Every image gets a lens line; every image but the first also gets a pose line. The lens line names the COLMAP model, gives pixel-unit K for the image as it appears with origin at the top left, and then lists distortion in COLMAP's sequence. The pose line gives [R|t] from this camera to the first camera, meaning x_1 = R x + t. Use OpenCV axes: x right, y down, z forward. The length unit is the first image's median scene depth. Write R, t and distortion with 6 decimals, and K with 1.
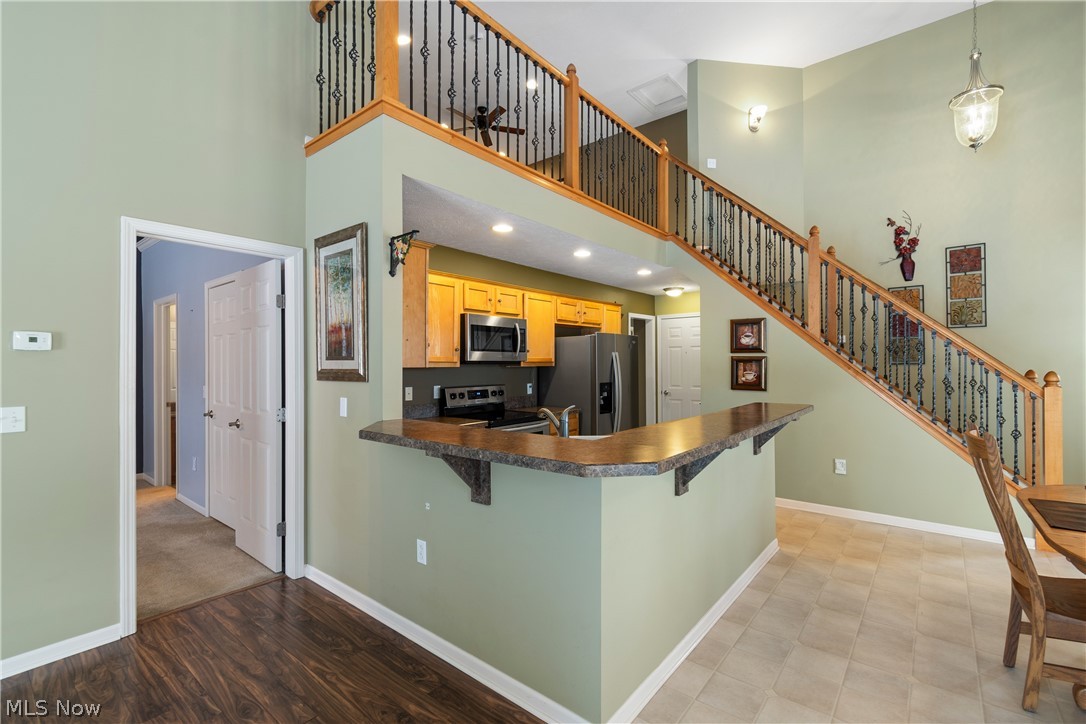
lens RADIAL K [[490.9, 0, 544.7], [0, 490.9, 369.1], [0, 0, 1]] dist [0.031852, -0.001210]
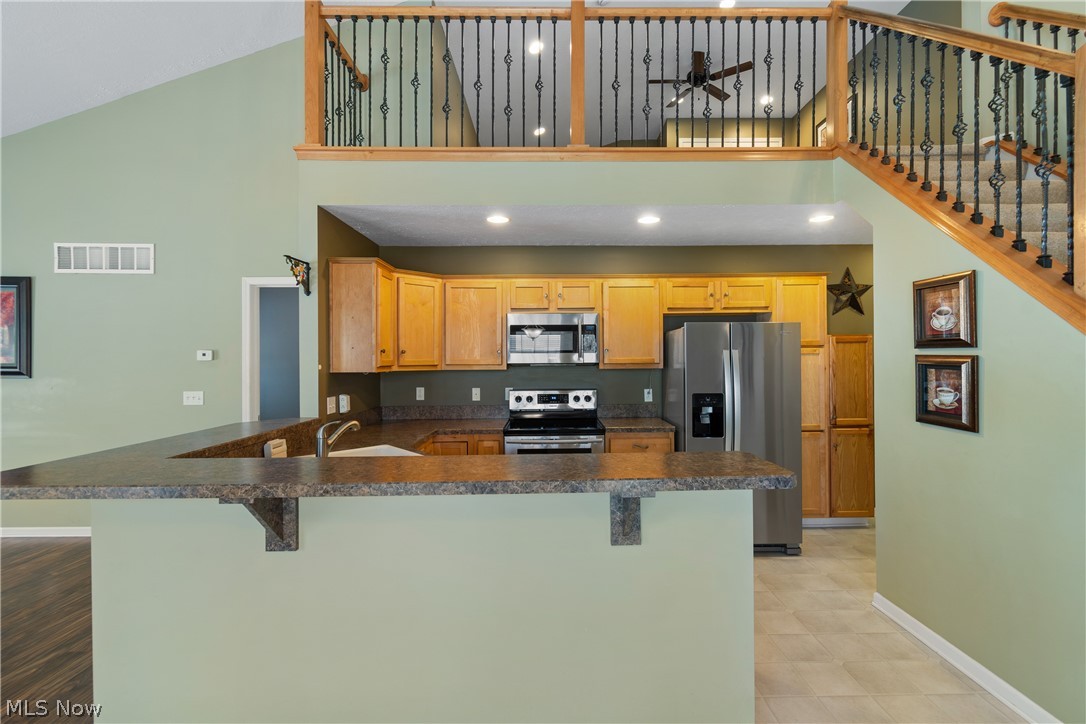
lens RADIAL K [[490.9, 0, 544.5], [0, 490.9, 356.0], [0, 0, 1]] dist [0.031852, -0.001210]
pose [[0.622151, -0.006025, -0.782874, 0.551448], [-0.003759, 0.999936, -0.010683, -0.018368], [0.782889, 0.009589, 0.622088, 0.396487]]
